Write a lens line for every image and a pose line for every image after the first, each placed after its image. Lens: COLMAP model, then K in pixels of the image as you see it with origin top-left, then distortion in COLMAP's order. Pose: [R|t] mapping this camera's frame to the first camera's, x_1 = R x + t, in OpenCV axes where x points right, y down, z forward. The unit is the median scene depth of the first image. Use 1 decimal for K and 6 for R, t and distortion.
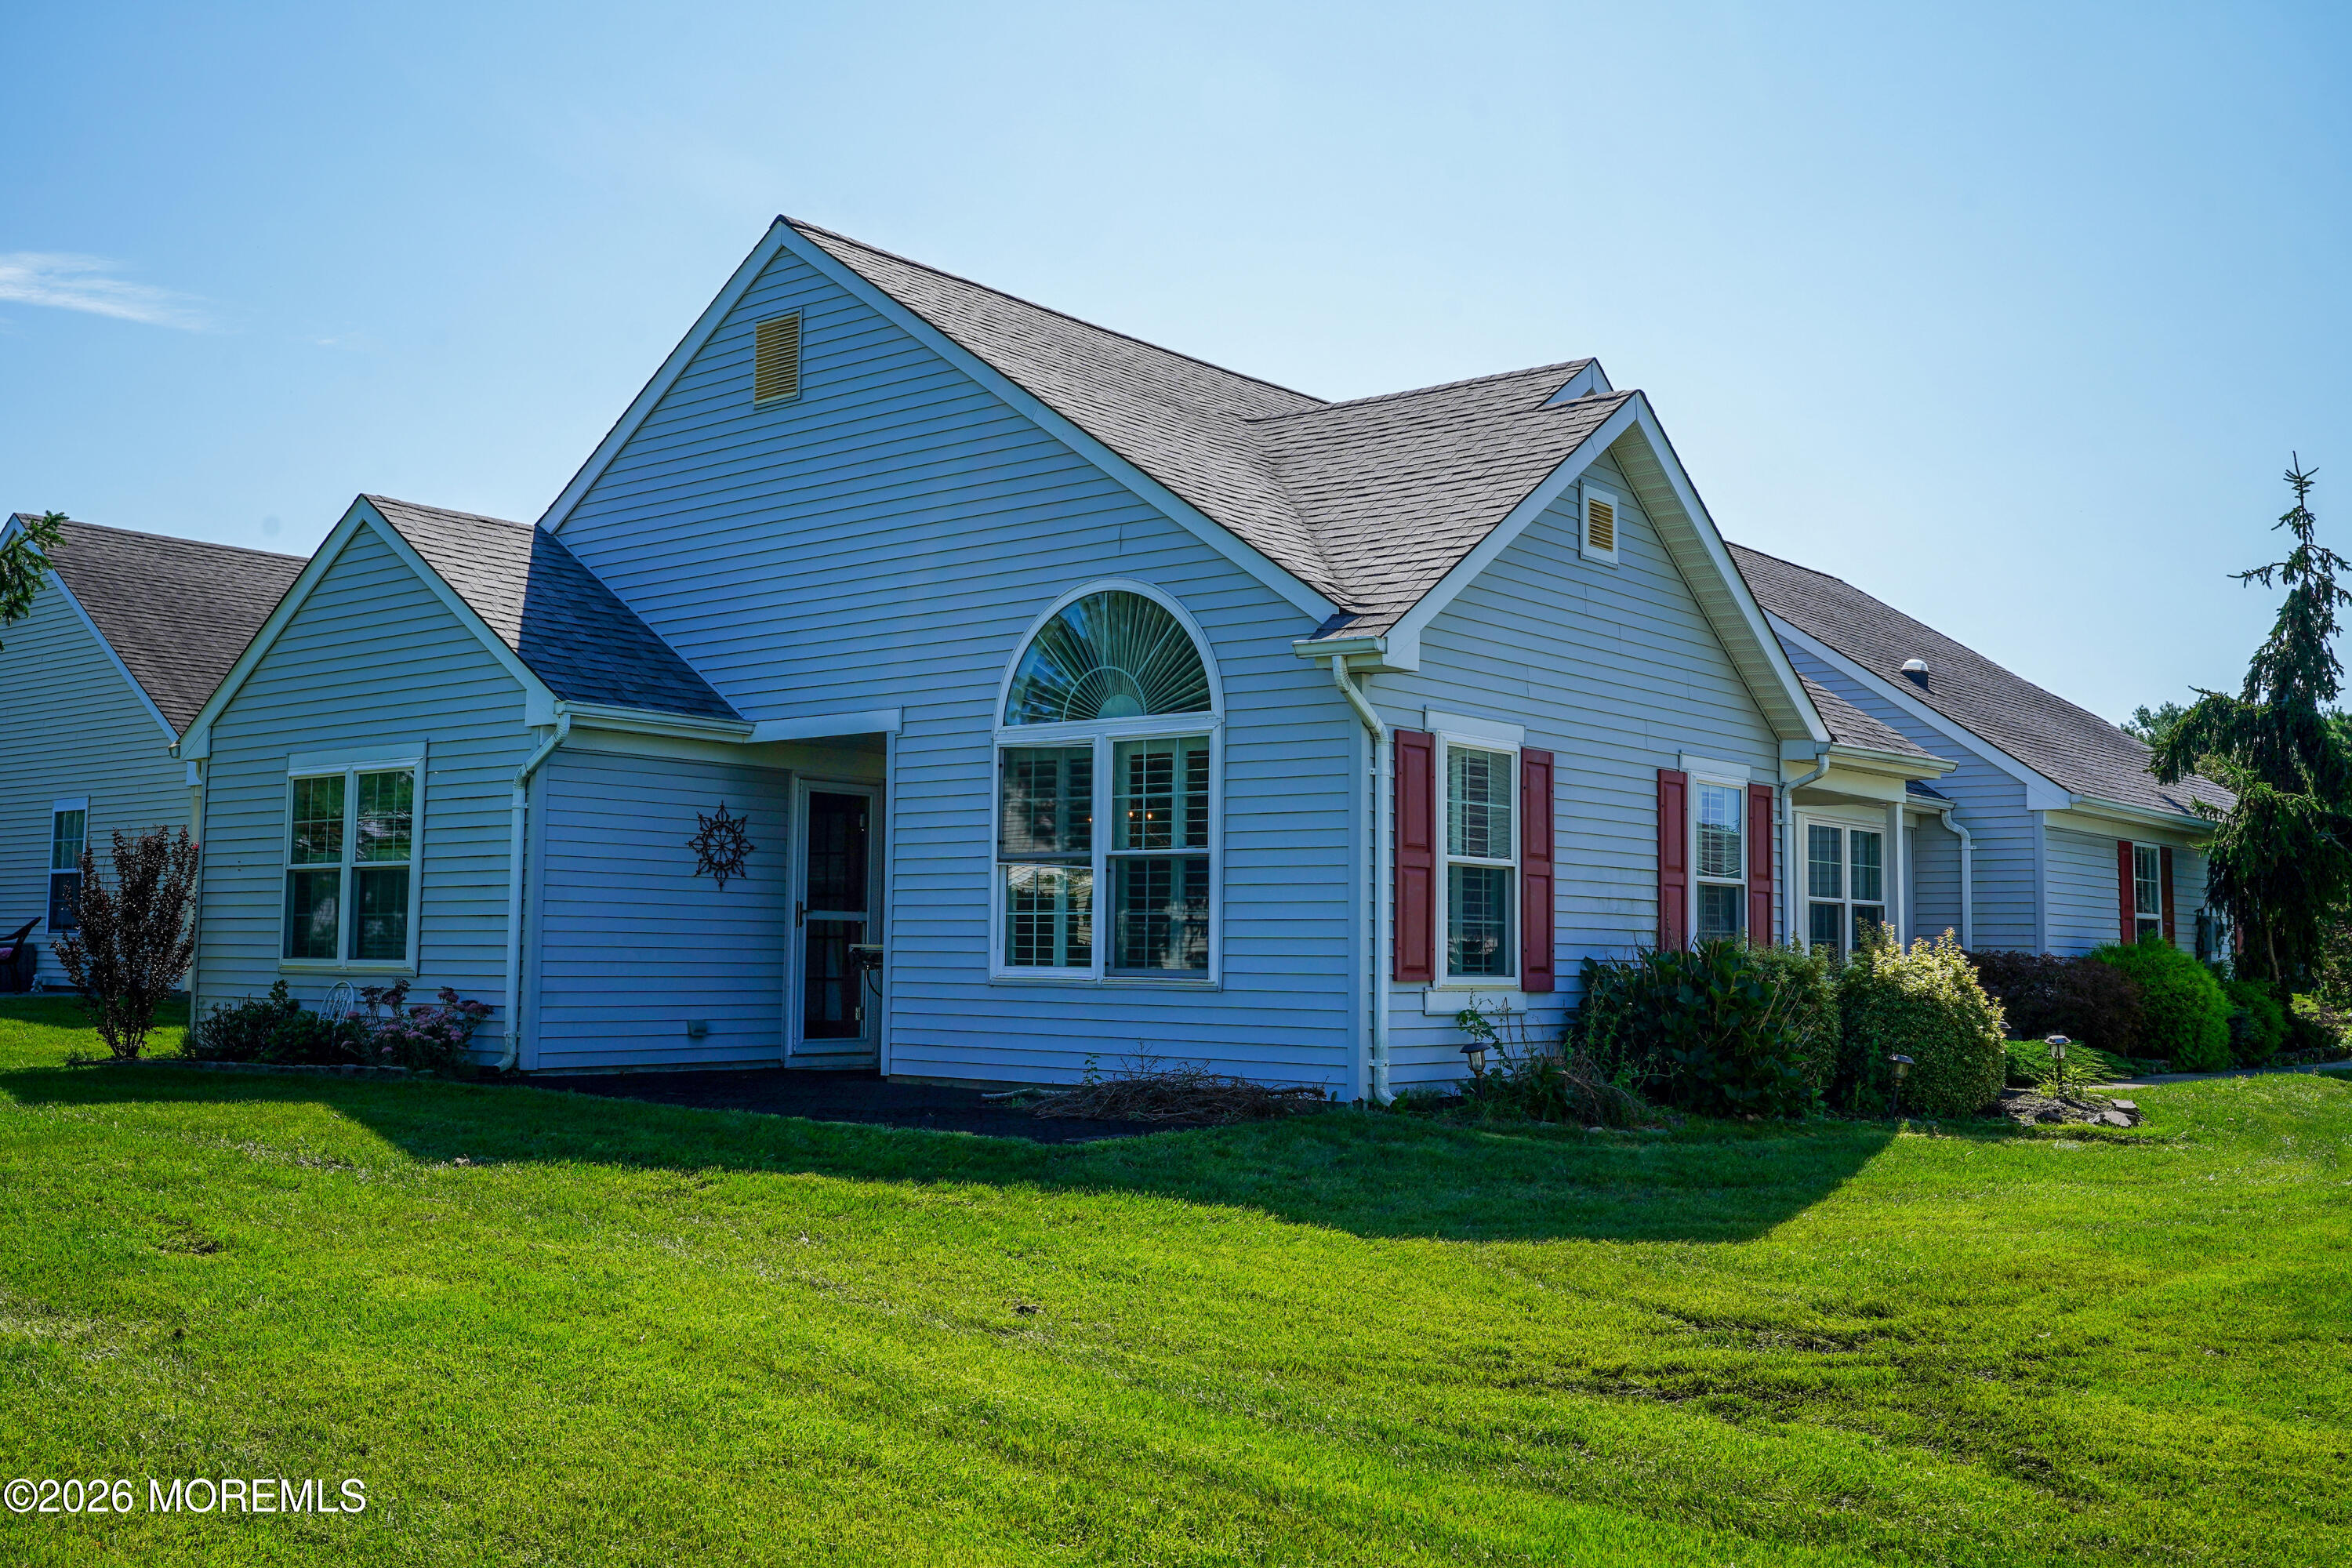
lens RADIAL K [[2228.6, 0, 1163.8], [0, 2228.6, 776.6], [0, 0, 1]] dist [-0.002940, 0.013237]
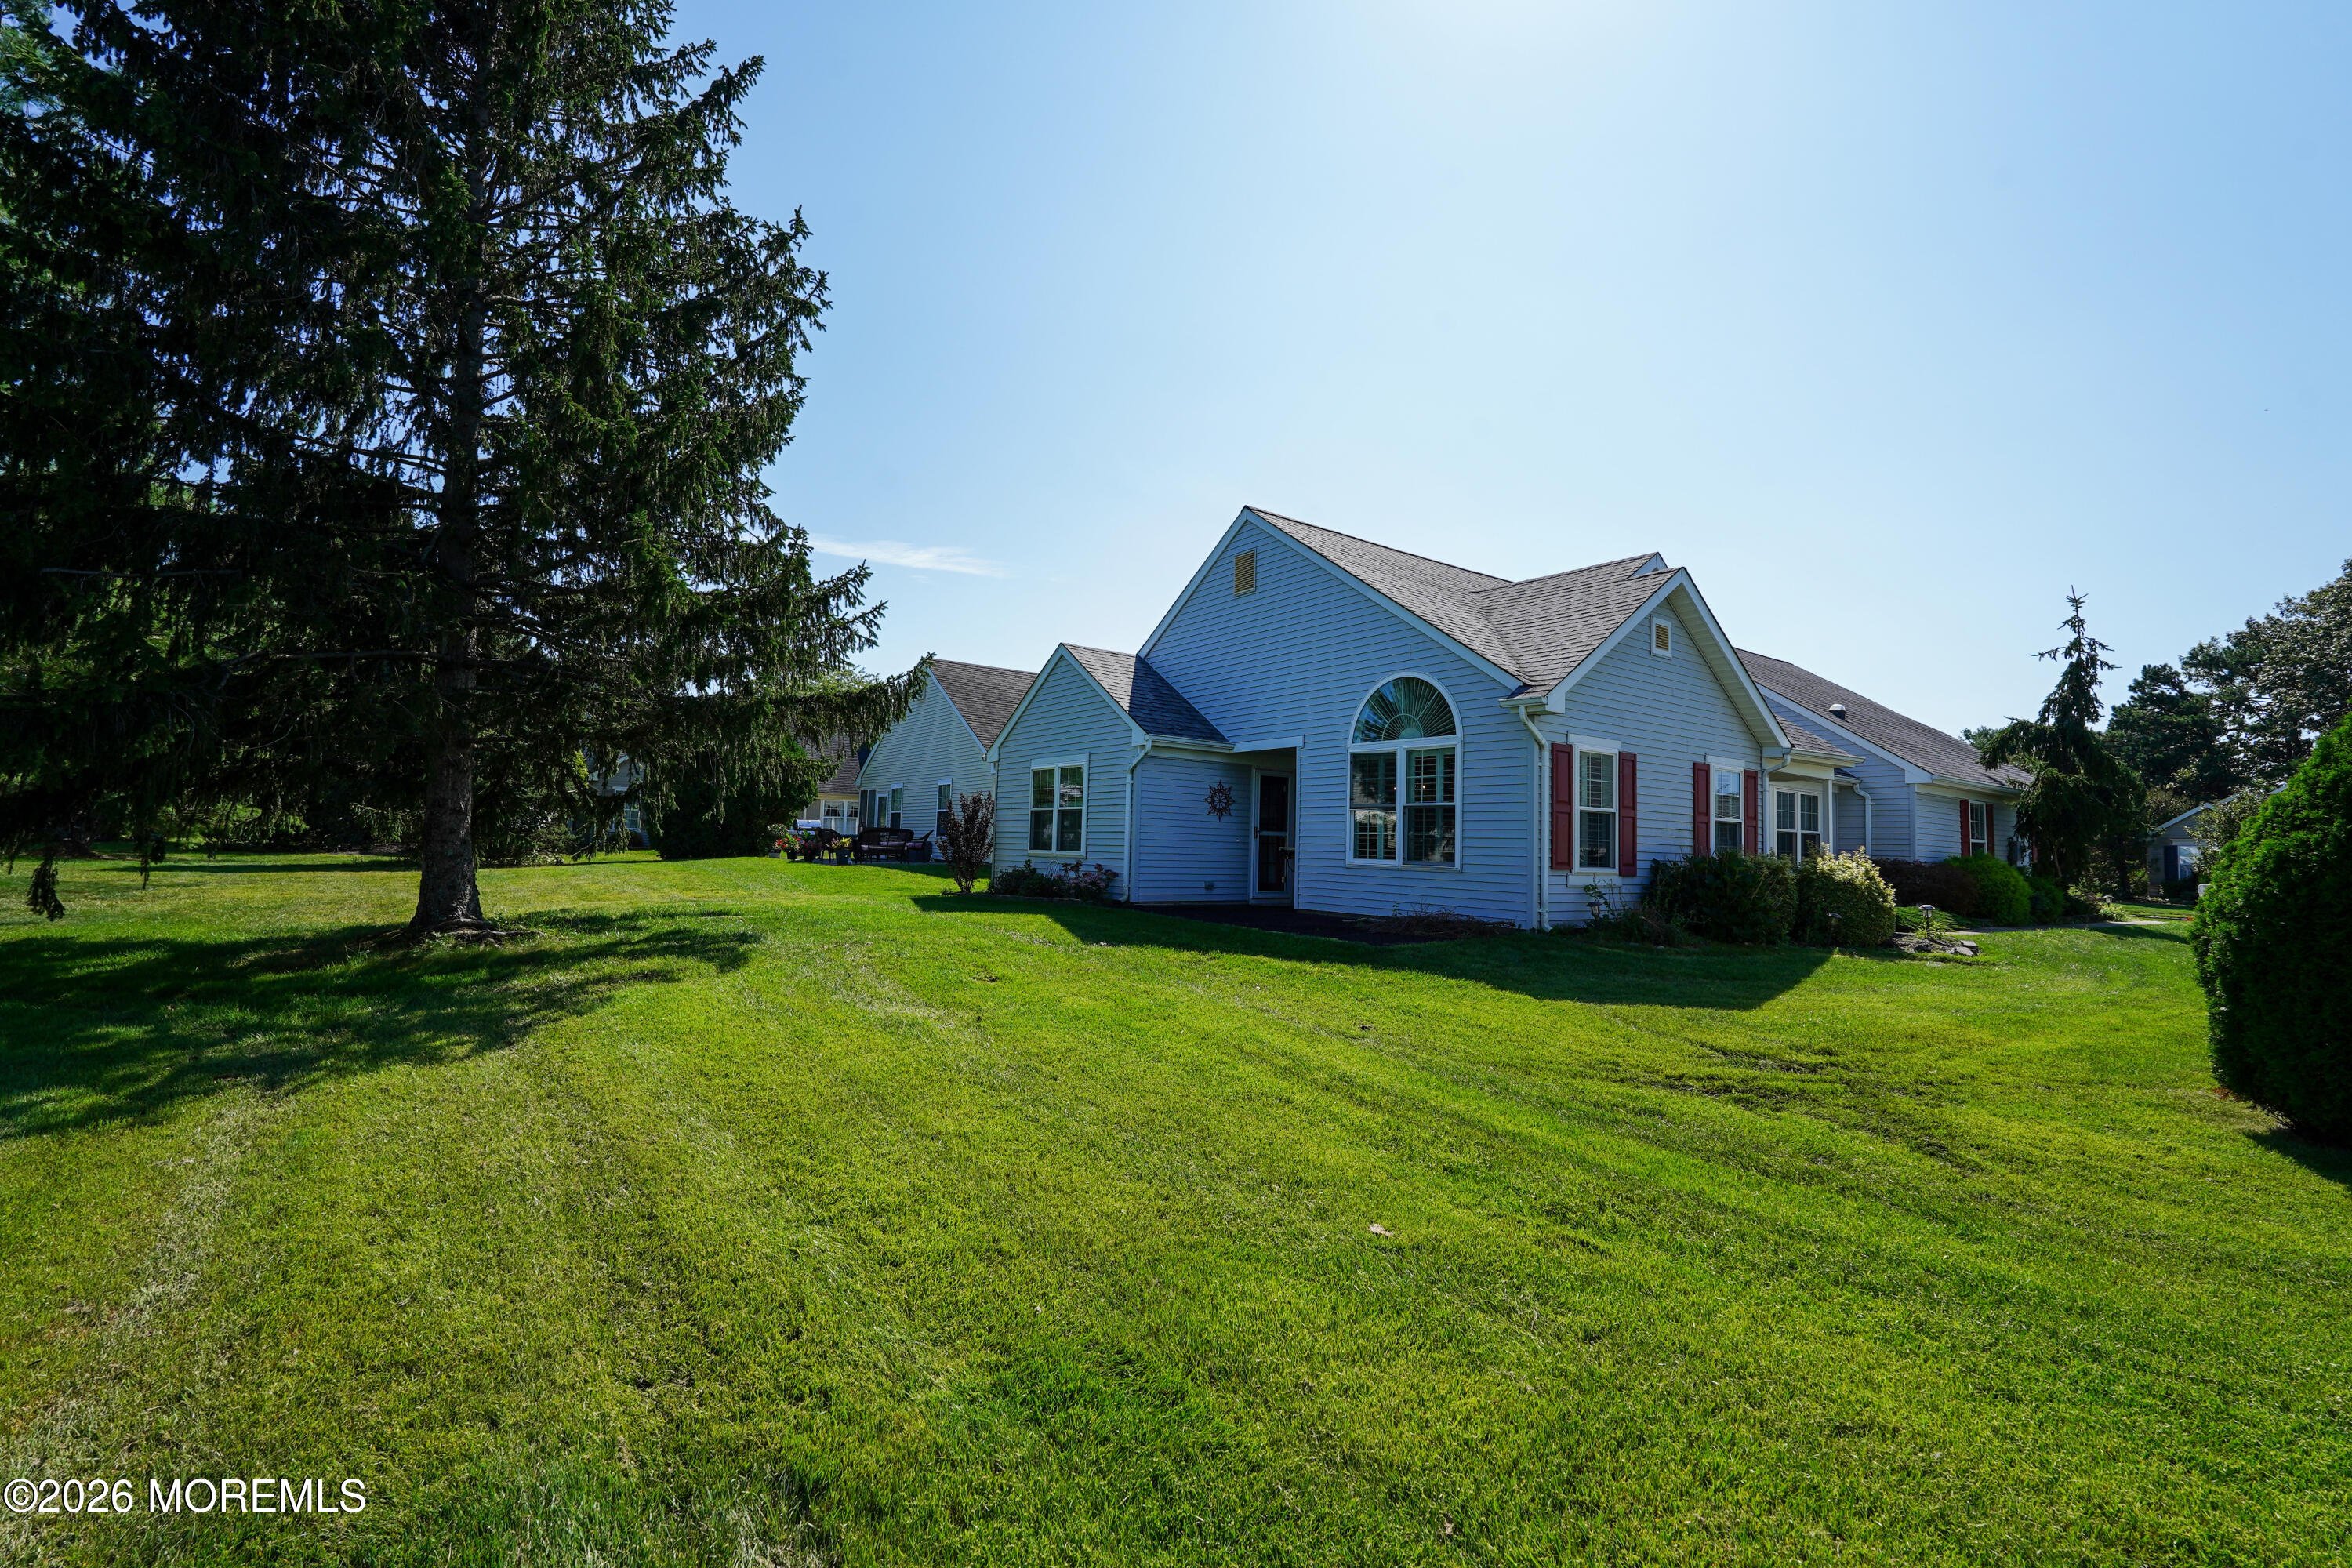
lens RADIAL K [[1036.4, 0, 1167.4], [0, 1036.4, 783.5], [0, 0, 1]] dist [-0.016060, 0.000794]
pose [[0.969514, -0.000800, -0.245035, -0.002541], [0.004284, 0.999897, 0.013687, 0.000788], [0.244999, -0.014320, 0.969418, 0.019614]]
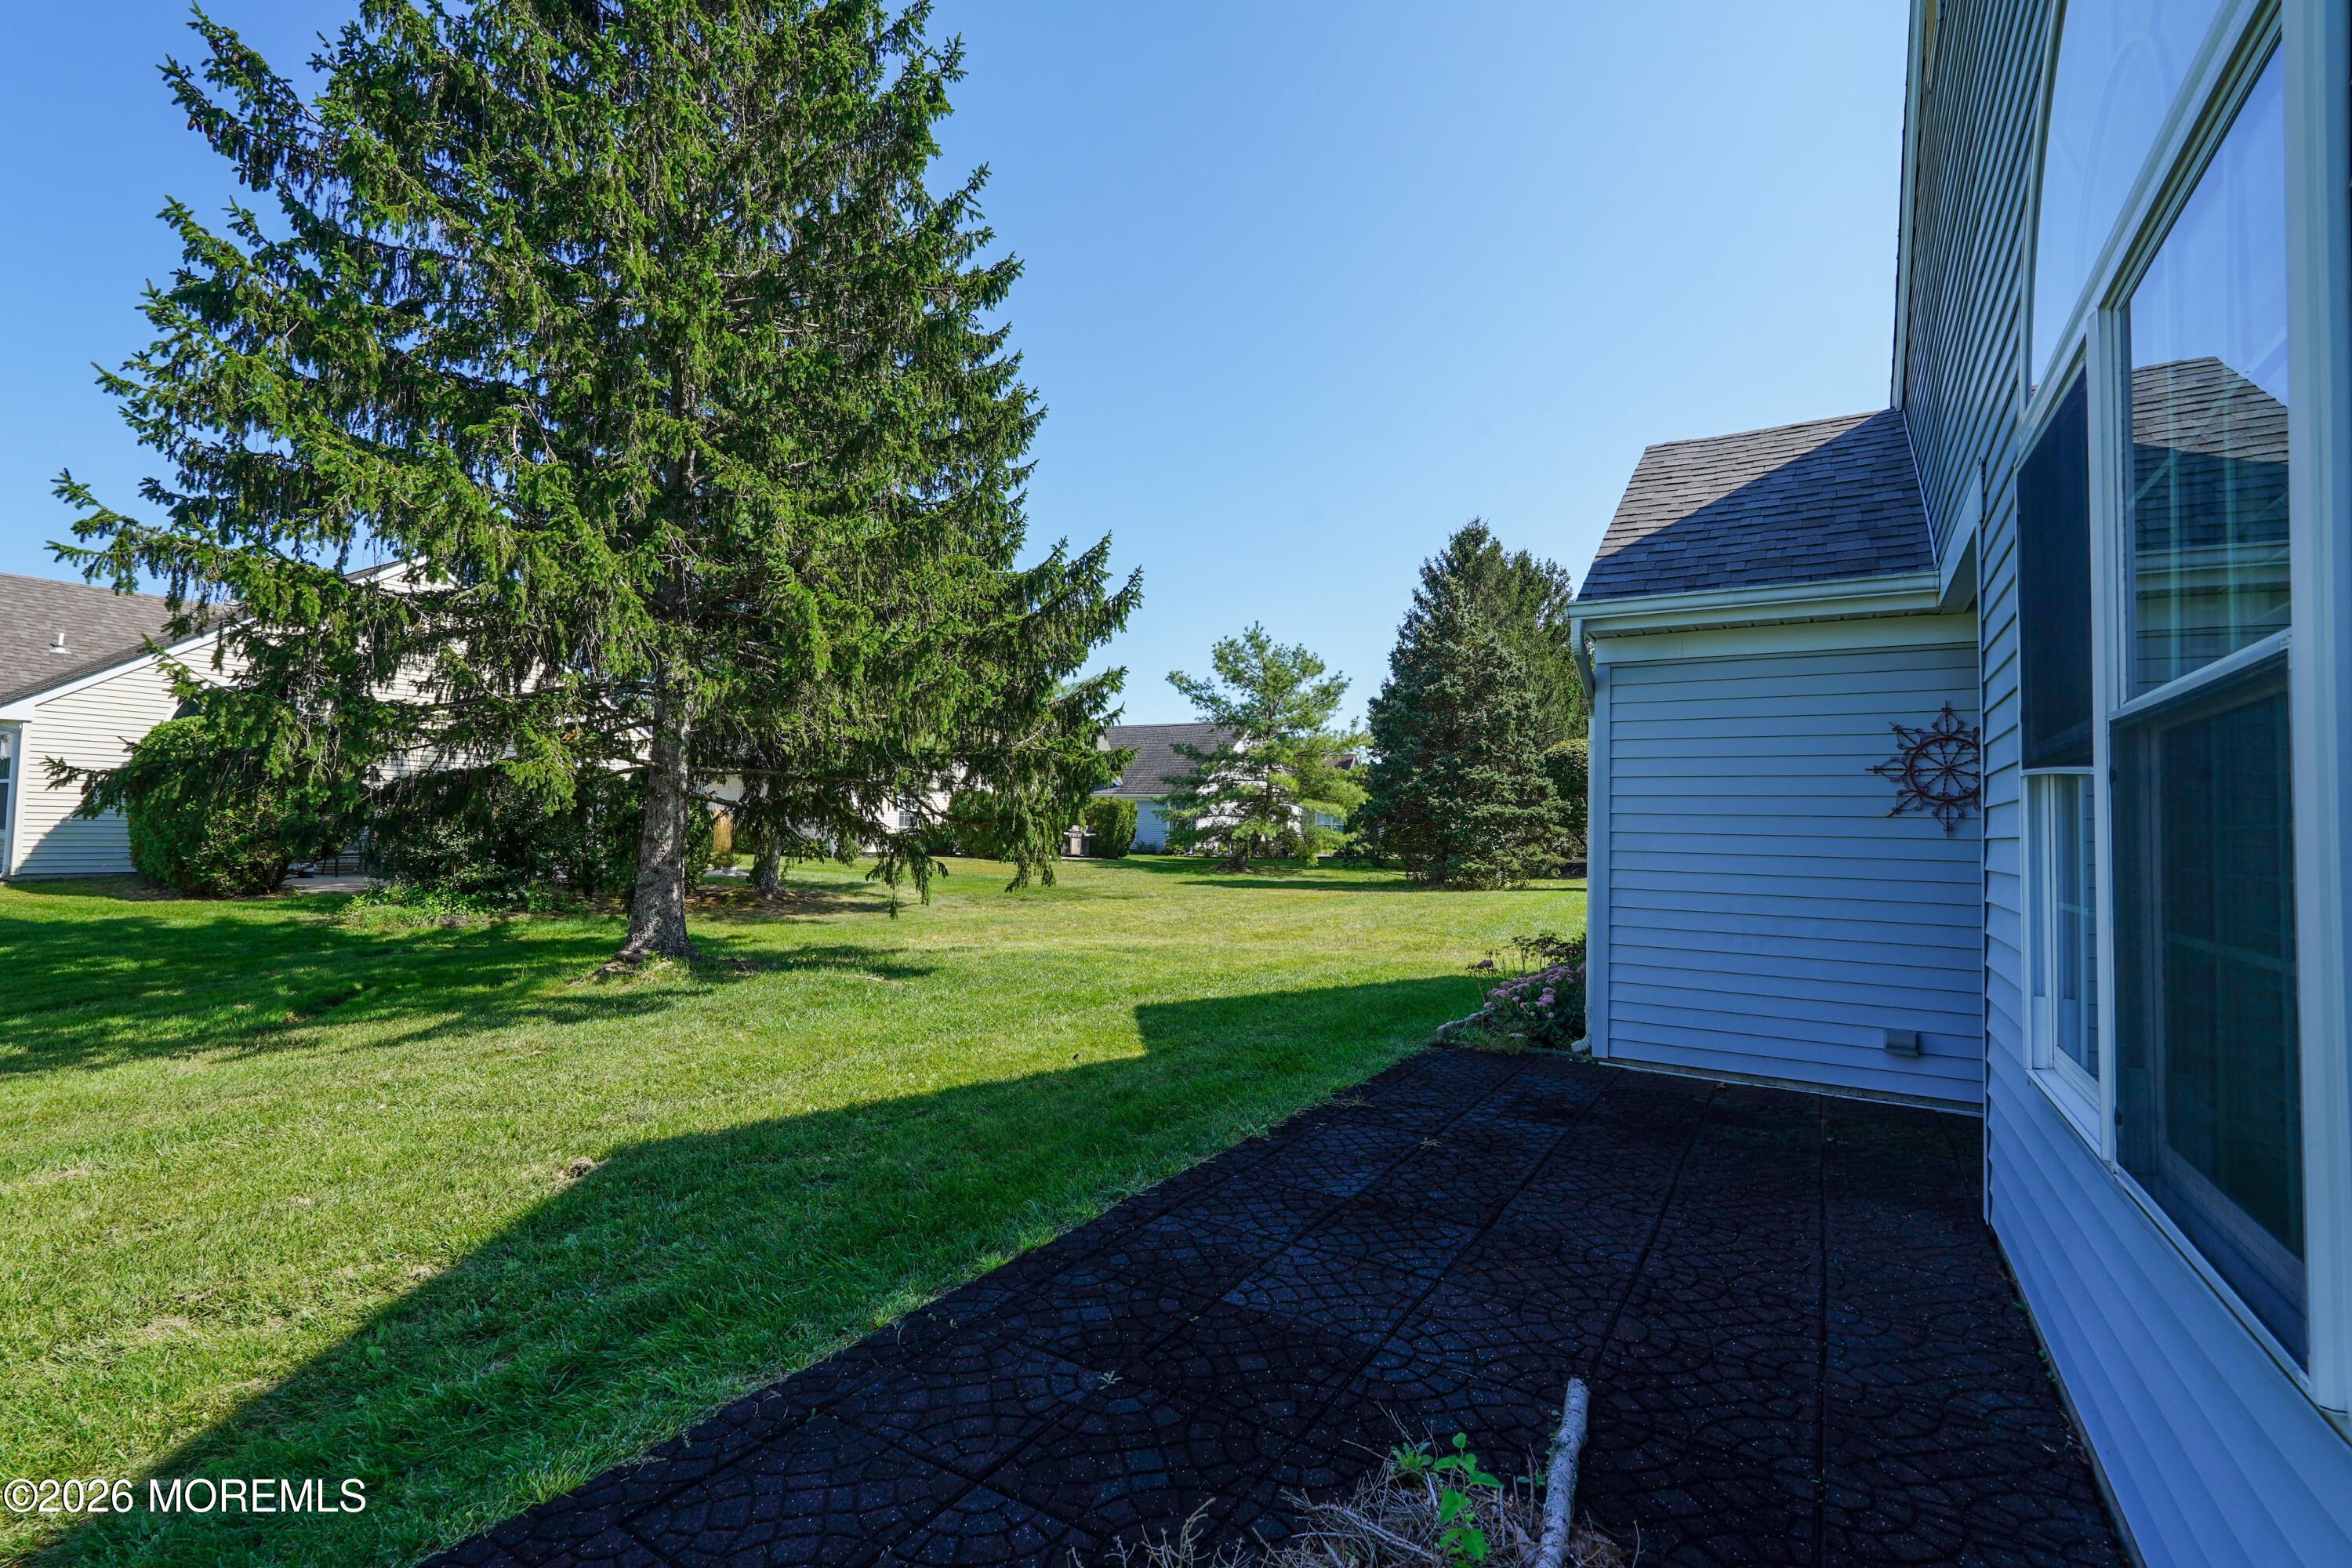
lens RADIAL K [[1036.4, 0, 1167.4], [0, 1036.4, 783.5], [0, 0, 1]] dist [-0.016060, 0.000794]
pose [[0.131395, -0.048518, -0.990142, 0.083471], [0.056426, 0.997548, -0.041393, 0.041015], [0.989723, -0.050431, 0.133811, 0.861809]]
